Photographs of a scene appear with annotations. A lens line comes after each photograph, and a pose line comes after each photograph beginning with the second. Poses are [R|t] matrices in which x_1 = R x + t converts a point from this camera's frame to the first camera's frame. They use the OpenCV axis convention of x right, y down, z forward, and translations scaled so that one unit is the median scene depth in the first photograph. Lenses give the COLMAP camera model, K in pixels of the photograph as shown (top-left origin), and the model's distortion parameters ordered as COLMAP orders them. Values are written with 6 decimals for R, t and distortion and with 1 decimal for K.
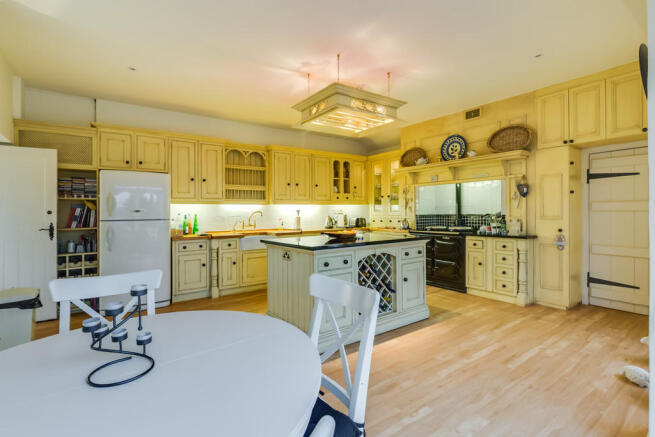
lens RADIAL K [[317.4, 0, 328.8], [0, 317.4, 207.3], [0, 0, 1]] dist [-0.000114, -0.000473]
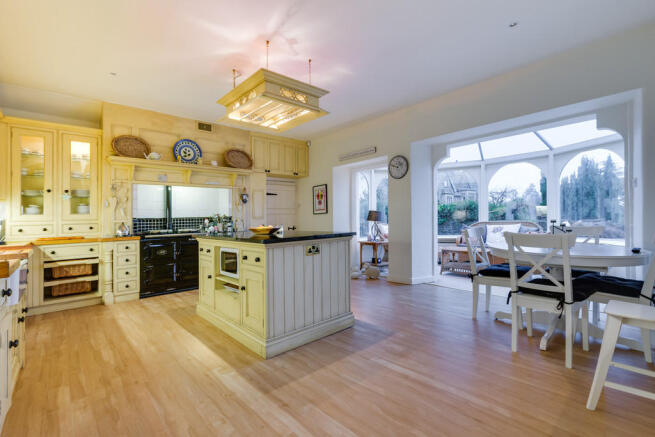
lens RADIAL K [[297.0, 0, 329.3], [0, 297.0, 217.6], [0, 0, 1]] dist [0.003090, 0.000198]
pose [[-0.102876, 0.017190, 0.994546, -0.722760], [0.011280, 0.999807, -0.016114, 0.055390], [-0.994630, 0.009560, -0.103050, 0.770715]]
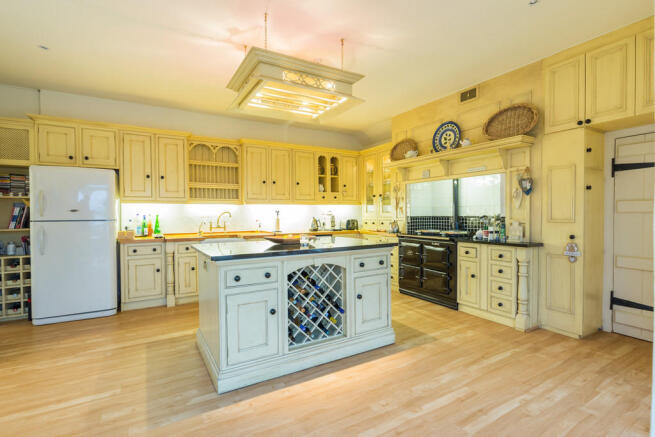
lens RADIAL K [[313.8, 0, 329.9], [0, 313.8, 213.1], [0, 0, 1]] dist [-0.003072, 0.001134]
pose [[0.995360, 0.003772, -0.096143, 0.197489], [-0.002396, 0.999893, 0.014425, 0.003961], [0.096187, -0.014128, 0.995263, 0.166727]]
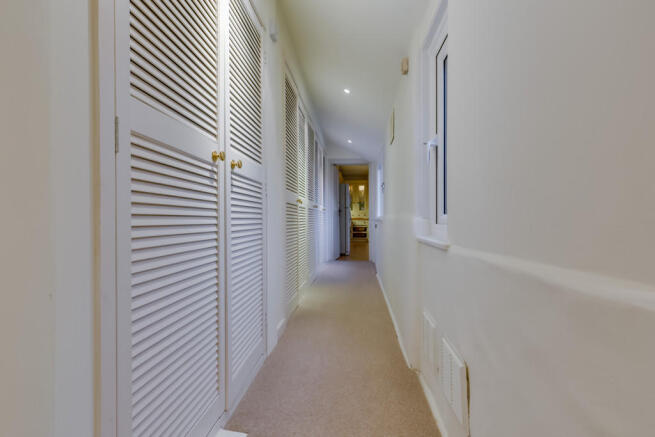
lens RADIAL K [[297.0, 0, 327.4], [0, 297.0, 218.6], [0, 0, 1]] dist [0.003090, 0.000198]
pose [[0.664304, 0.002452, 0.747459, -1.965597], [-0.000469, 0.999996, -0.002864, 0.105925], [-0.747462, 0.001552, 0.664302, -0.128987]]
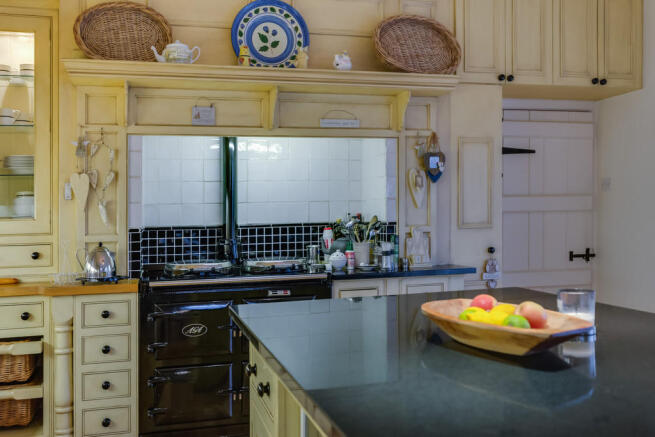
lens RADIAL K [[636.1, 0, 325.7], [0, 636.1, 207.7], [0, 0, 1]] dist [0.009945, 0.000000]
pose [[0.361852, 0.014510, 0.932123, -0.287055], [0.002155, 0.999863, -0.016400, 0.019476], [-0.932233, 0.007943, 0.361771, 0.821780]]
